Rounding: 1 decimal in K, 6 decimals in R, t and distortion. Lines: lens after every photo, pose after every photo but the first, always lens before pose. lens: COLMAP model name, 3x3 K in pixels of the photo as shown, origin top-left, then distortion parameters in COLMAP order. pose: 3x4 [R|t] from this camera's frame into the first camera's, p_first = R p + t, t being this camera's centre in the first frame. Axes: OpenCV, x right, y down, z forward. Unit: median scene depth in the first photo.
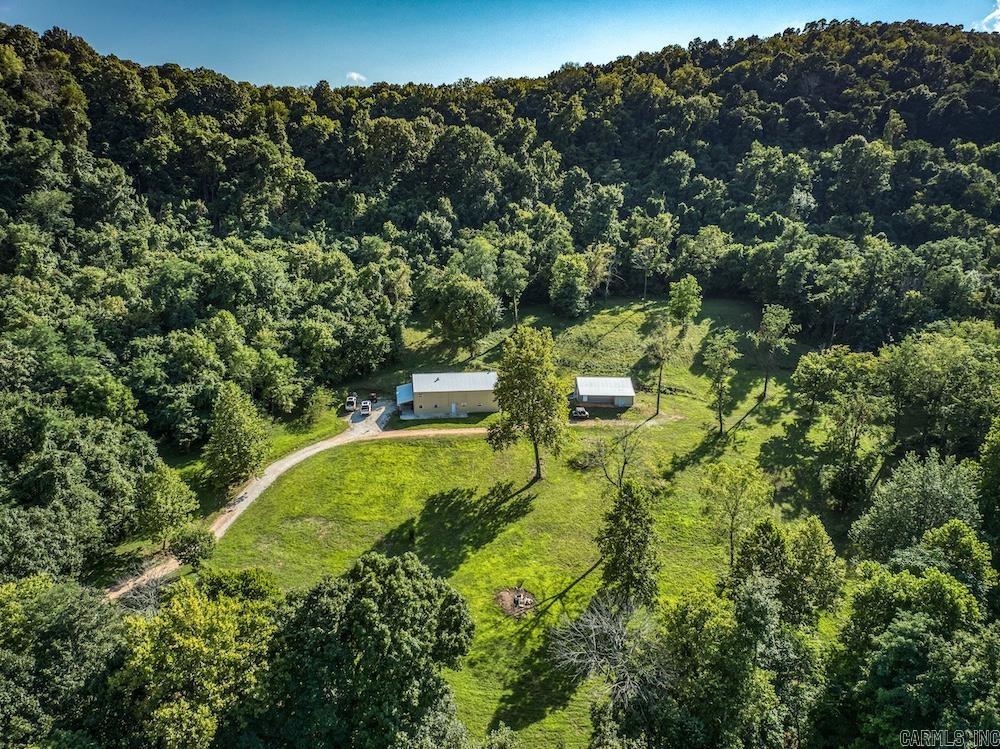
lens RADIAL K [[686.8, 0, 501.3], [0, 686.8, 369.5], [0, 0, 1]] dist [0.001716, -0.022847]
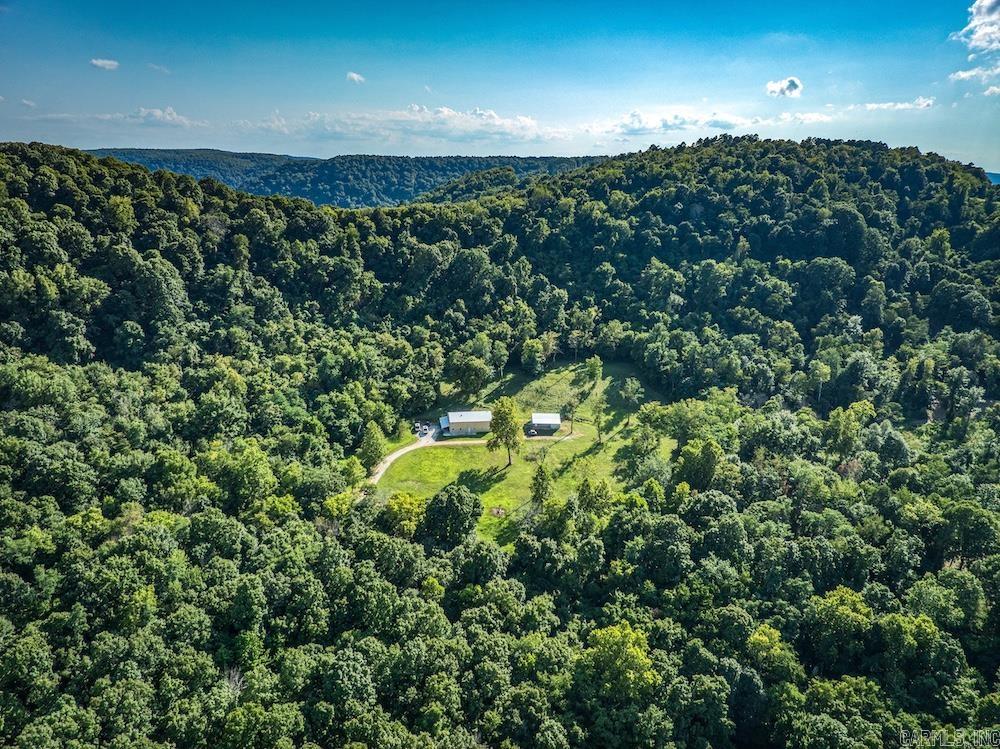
lens RADIAL K [[686.8, 0, 501.3], [0, 686.8, 369.5], [0, 0, 1]] dist [0.001716, -0.022847]
pose [[0.999934, 0.005684, 0.009957, 0.002384], [-0.005765, 0.999951, 0.008082, -0.111081], [-0.009910, -0.008139, 0.999918, -0.815442]]
